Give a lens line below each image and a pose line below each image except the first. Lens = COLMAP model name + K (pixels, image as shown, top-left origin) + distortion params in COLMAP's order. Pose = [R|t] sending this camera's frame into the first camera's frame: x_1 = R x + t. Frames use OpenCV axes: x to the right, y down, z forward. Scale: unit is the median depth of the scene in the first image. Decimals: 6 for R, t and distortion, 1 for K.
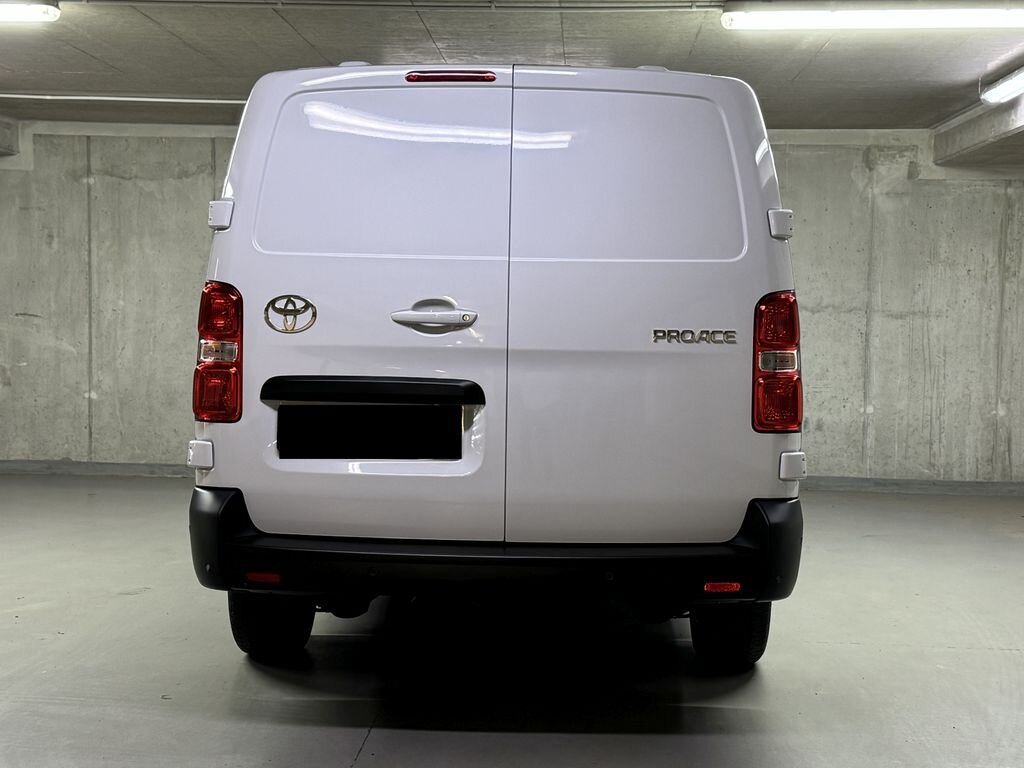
lens RADIAL K [[1421.1, 0, 511.1], [0, 1421.1, 388.5], [0, 0, 1]] dist [0.104958, 0.000000]
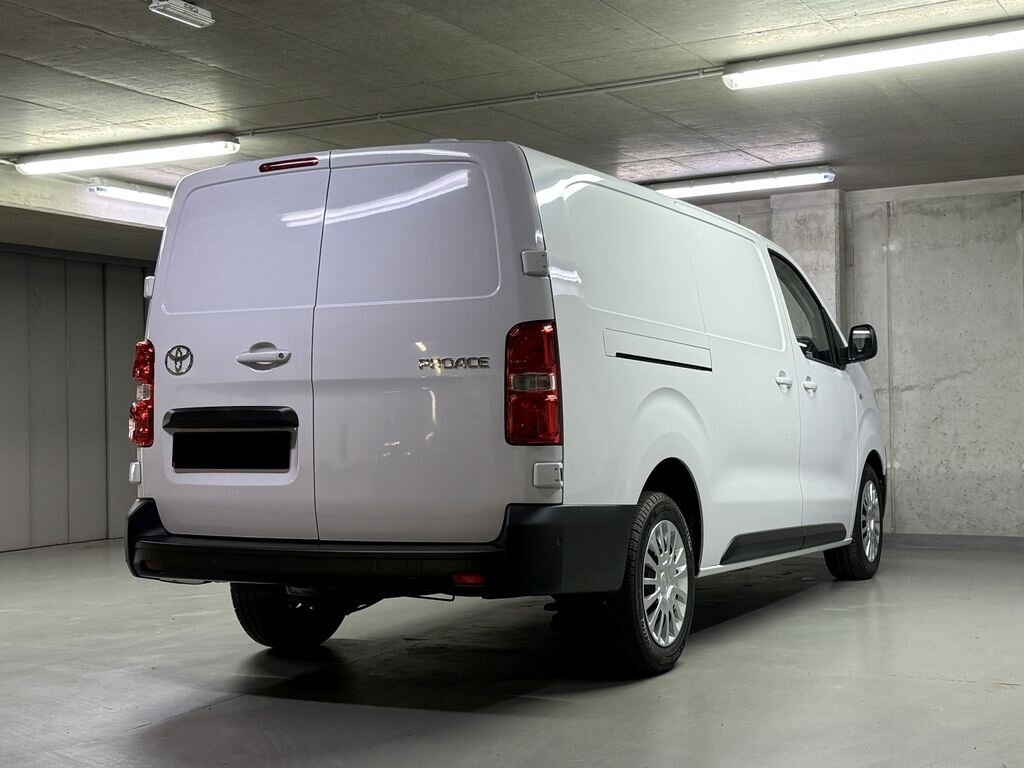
lens RADIAL K [[1421.1, 0, 510.9], [0, 1421.1, 378.6], [0, 0, 1]] dist [0.104958, 0.000000]
pose [[0.900751, -0.040431, -0.432449, 0.669557], [0.008389, 0.997092, -0.075749, 0.064214], [0.434254, 0.064603, 0.898471, -0.024996]]
